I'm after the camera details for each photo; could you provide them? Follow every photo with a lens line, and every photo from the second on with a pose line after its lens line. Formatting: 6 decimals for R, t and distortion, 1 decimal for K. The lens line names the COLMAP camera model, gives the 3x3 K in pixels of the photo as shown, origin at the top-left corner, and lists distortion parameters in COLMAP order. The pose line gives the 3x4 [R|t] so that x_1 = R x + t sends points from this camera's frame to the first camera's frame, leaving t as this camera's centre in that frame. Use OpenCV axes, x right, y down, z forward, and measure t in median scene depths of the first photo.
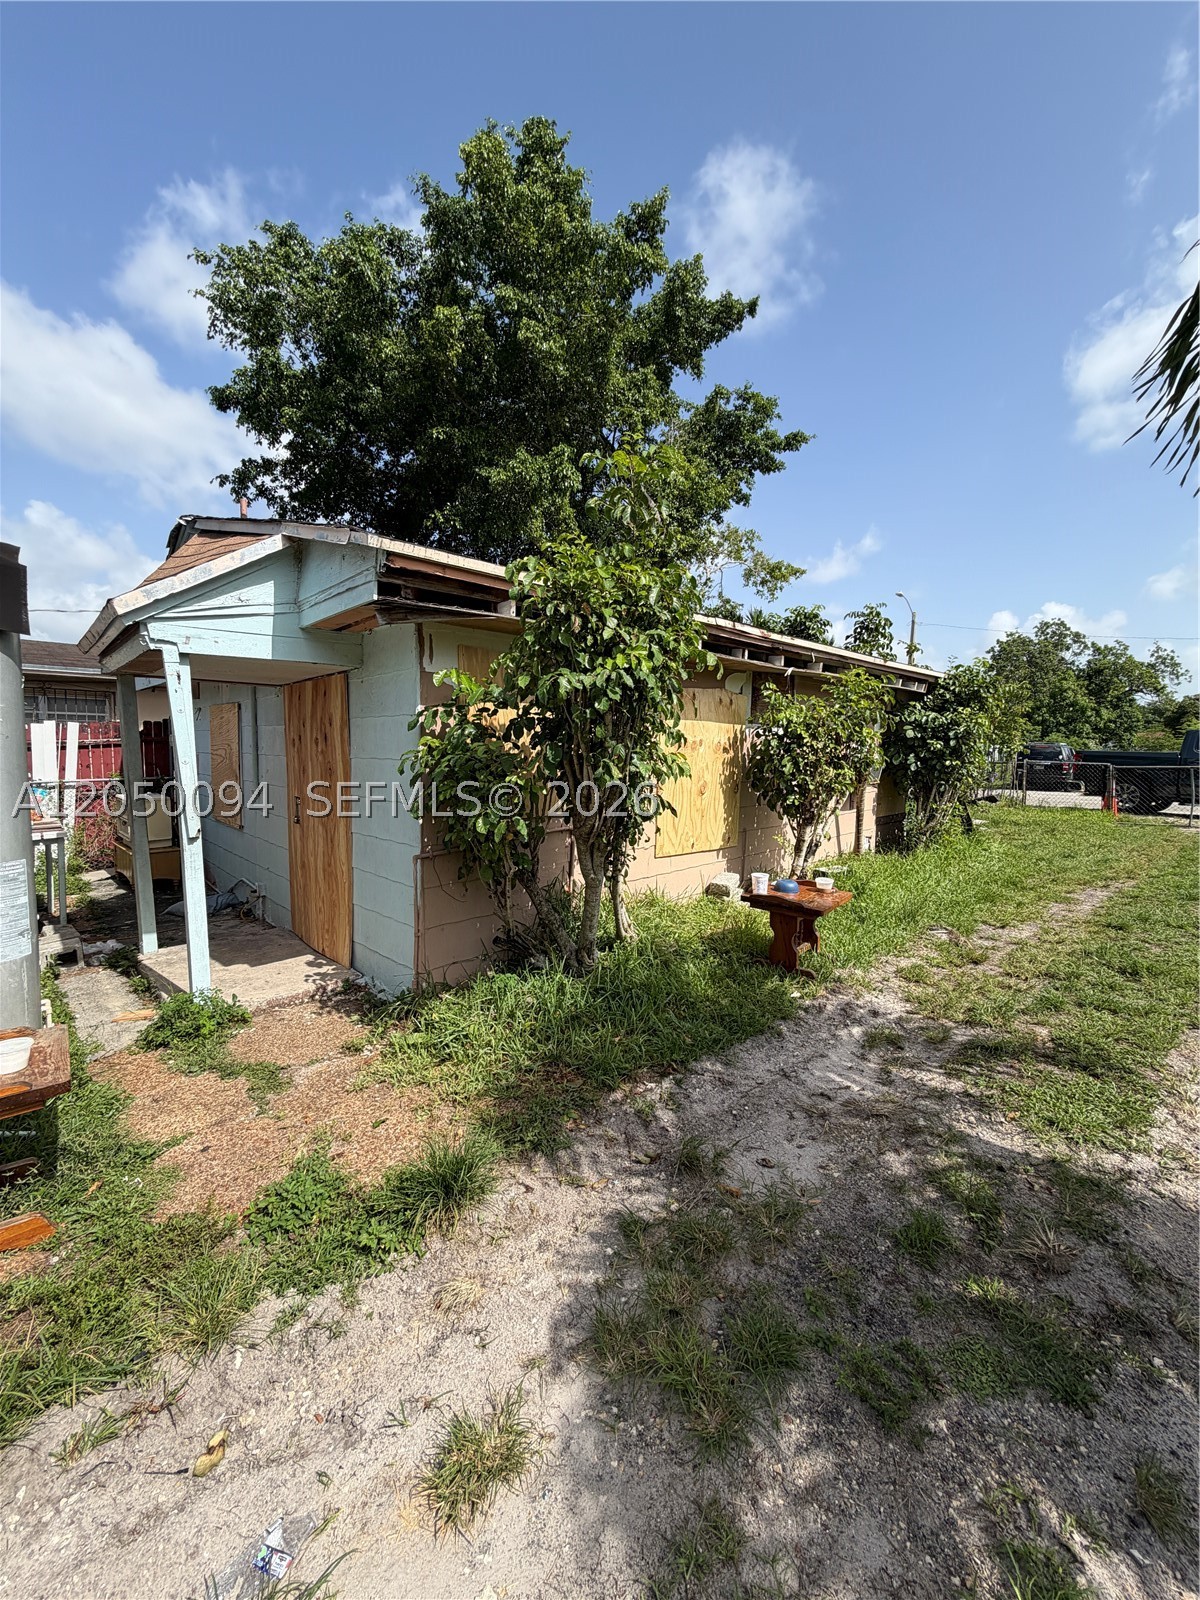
lens RADIAL K [[629.0, 0, 605.8], [0, 629.0, 795.3], [0, 0, 1]] dist [-0.005674, 0.000140]
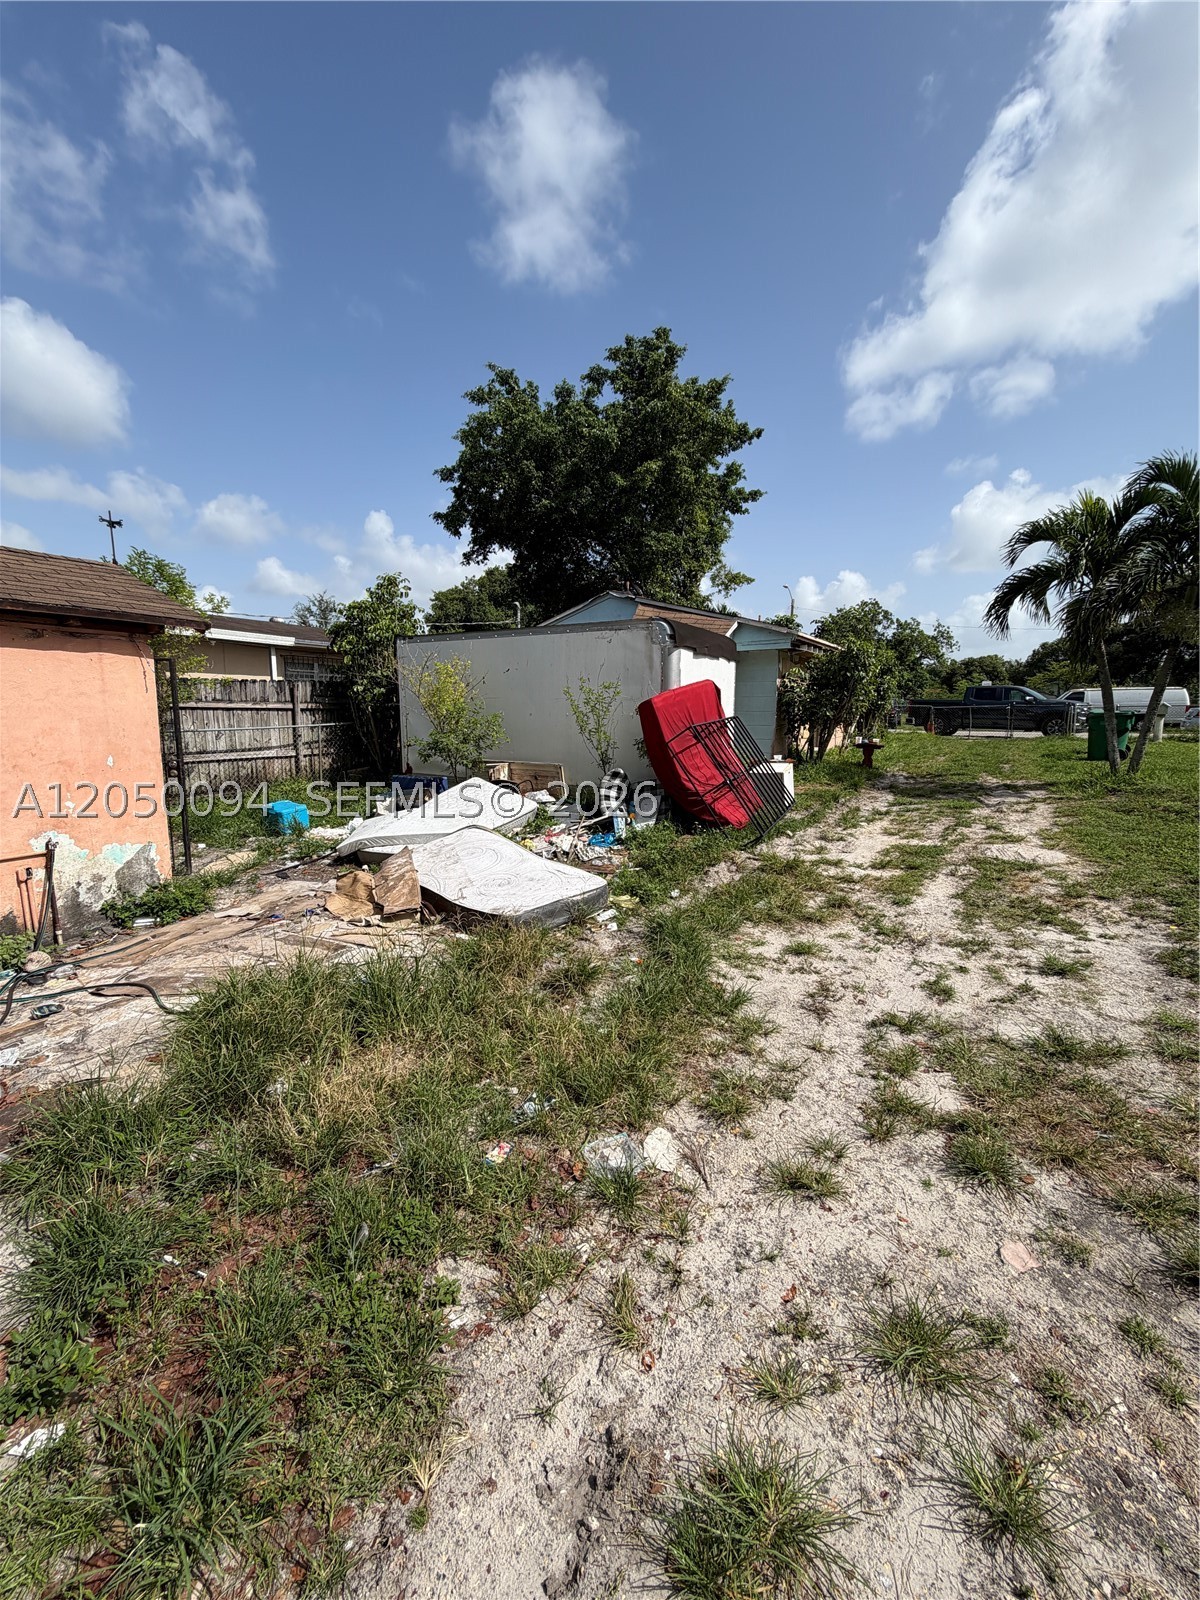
lens RADIAL K [[629.0, 0, 605.8], [0, 629.0, 795.3], [0, 0, 1]] dist [-0.005674, 0.000140]
pose [[0.968937, -0.041769, 0.243753, -0.149426], [0.025314, 0.997208, 0.070255, 0.014886], [-0.246007, -0.061902, 0.967289, -0.142742]]
